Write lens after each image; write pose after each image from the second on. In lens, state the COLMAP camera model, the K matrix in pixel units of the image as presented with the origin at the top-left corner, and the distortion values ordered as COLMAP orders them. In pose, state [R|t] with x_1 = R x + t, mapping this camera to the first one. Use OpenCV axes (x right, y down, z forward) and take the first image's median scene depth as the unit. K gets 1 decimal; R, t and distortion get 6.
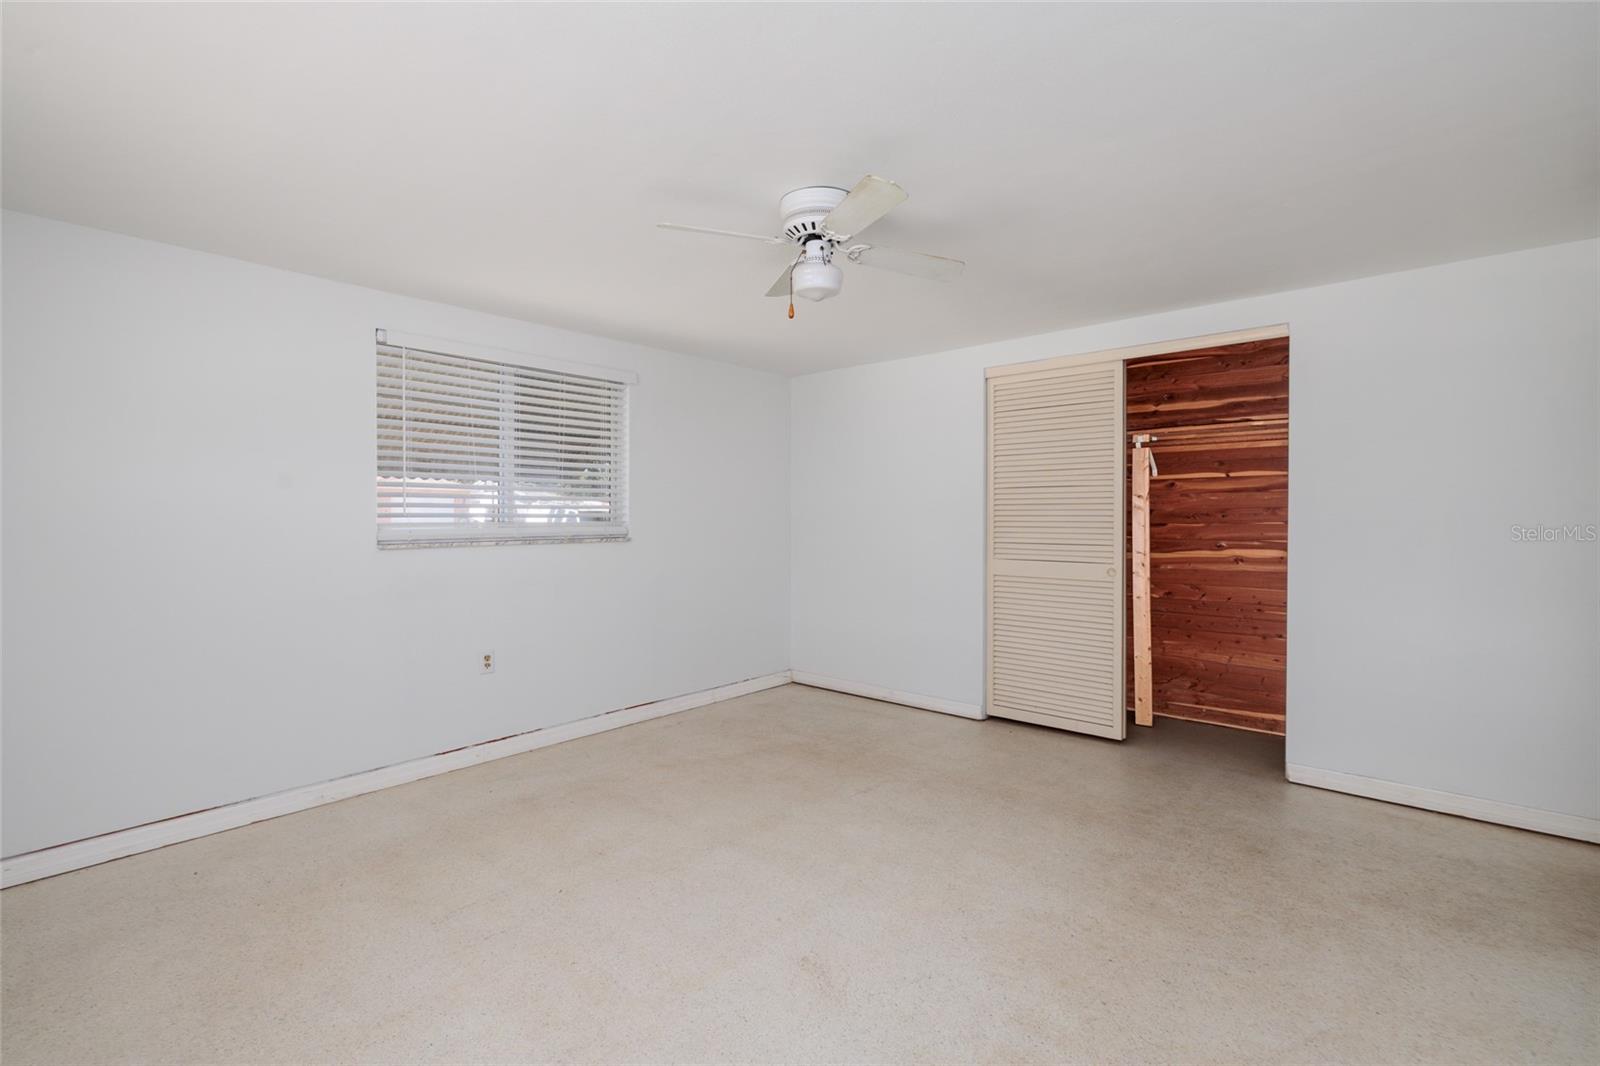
lens RADIAL K [[711.5, 0, 797.9], [0, 711.5, 514.0], [0, 0, 1]] dist [-0.018705, -0.000030]
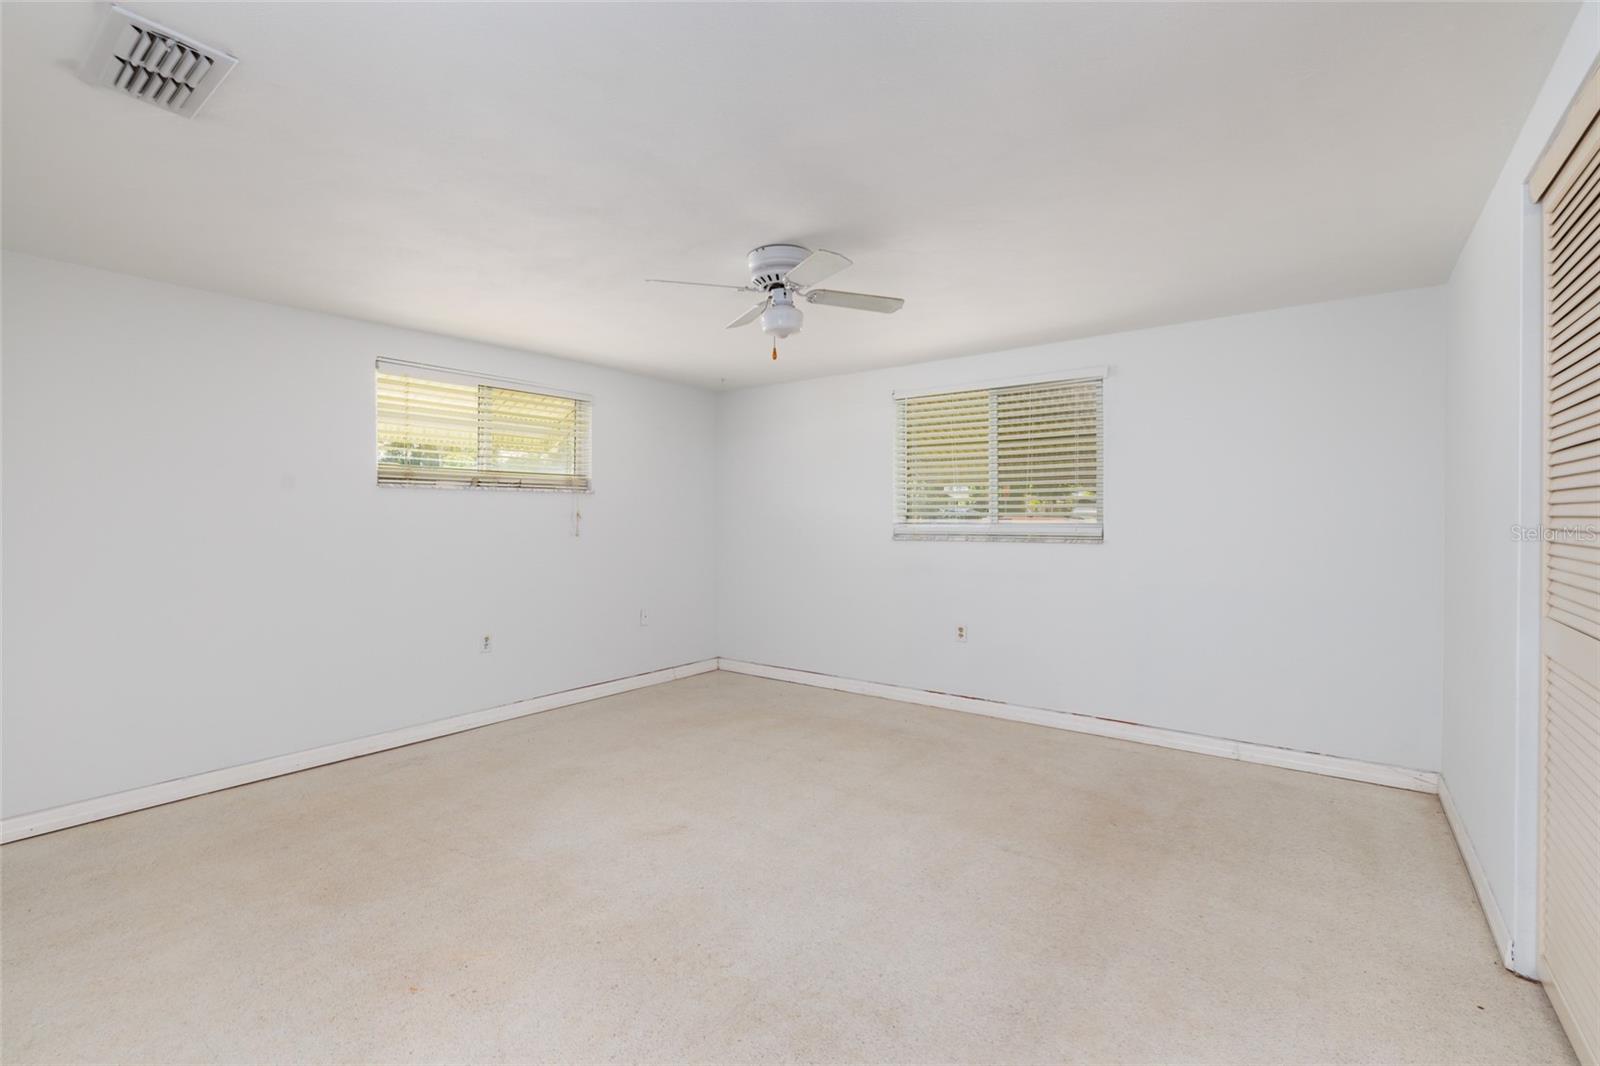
lens RADIAL K [[711.5, 0, 797.9], [0, 711.5, 514.0], [0, 0, 1]] dist [-0.018705, -0.000030]
pose [[0.077093, 0.001614, -0.997023, 0.801776], [0.004467, 0.999988, 0.001964, -0.006596], [0.997014, -0.004605, 0.077085, 0.613303]]
